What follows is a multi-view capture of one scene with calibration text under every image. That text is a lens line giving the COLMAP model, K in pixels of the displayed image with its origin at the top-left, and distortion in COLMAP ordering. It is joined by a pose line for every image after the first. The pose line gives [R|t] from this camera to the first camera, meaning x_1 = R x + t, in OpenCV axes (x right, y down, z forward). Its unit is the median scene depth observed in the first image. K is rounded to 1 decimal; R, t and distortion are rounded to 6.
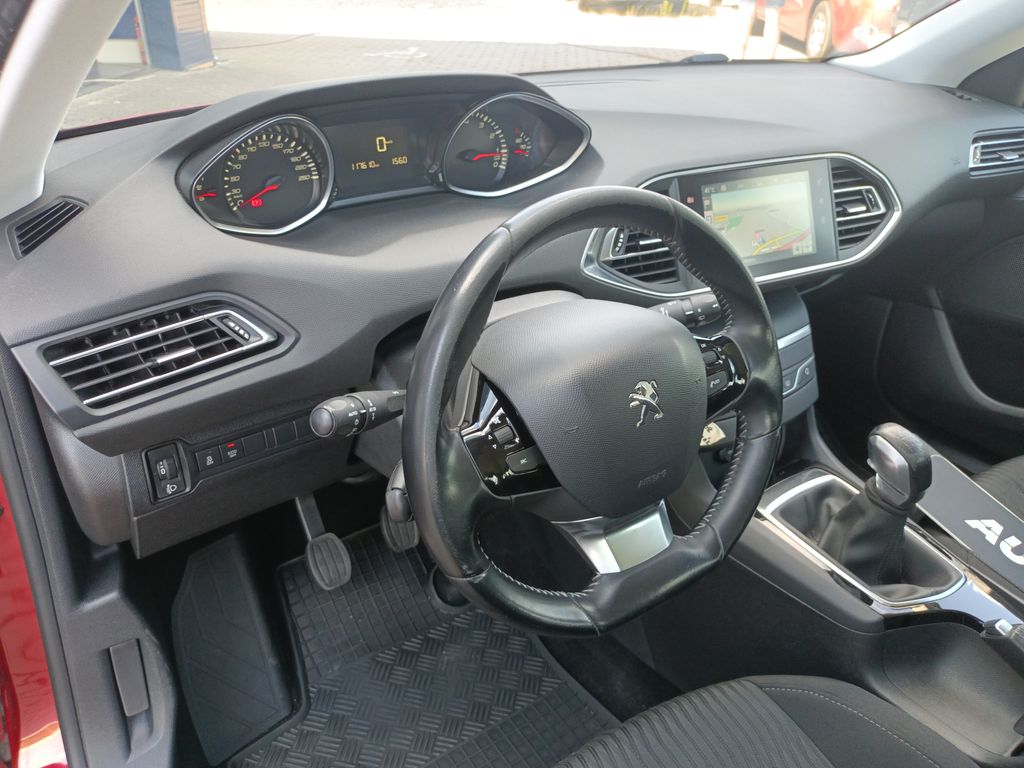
lens RADIAL K [[764.3, 0, 525.3], [0, 764.3, 383.8], [0, 0, 1]] dist [-0.001265, -0.004155]
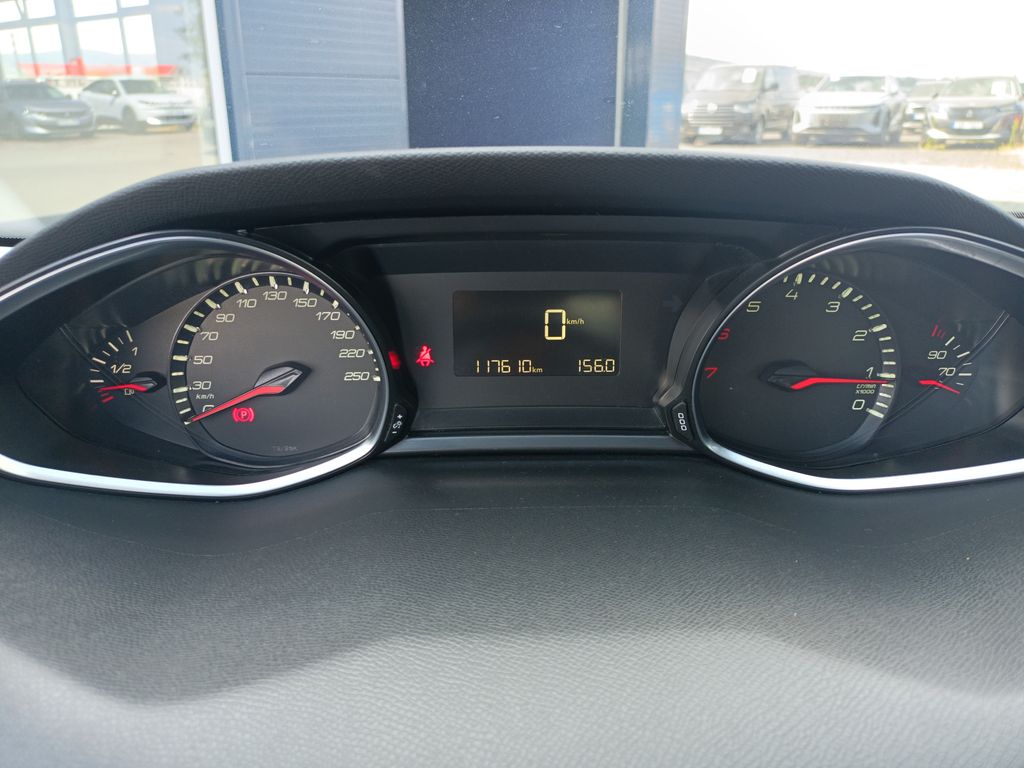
lens RADIAL K [[764.3, 0, 525.3], [0, 764.3, 383.8], [0, 0, 1]] dist [-0.001265, -0.004155]
pose [[0.829043, 0.171337, -0.532289, 0.028700], [-0.262811, 0.959605, -0.100445, -0.227298], [0.493577, 0.223165, 0.840583, 0.621615]]
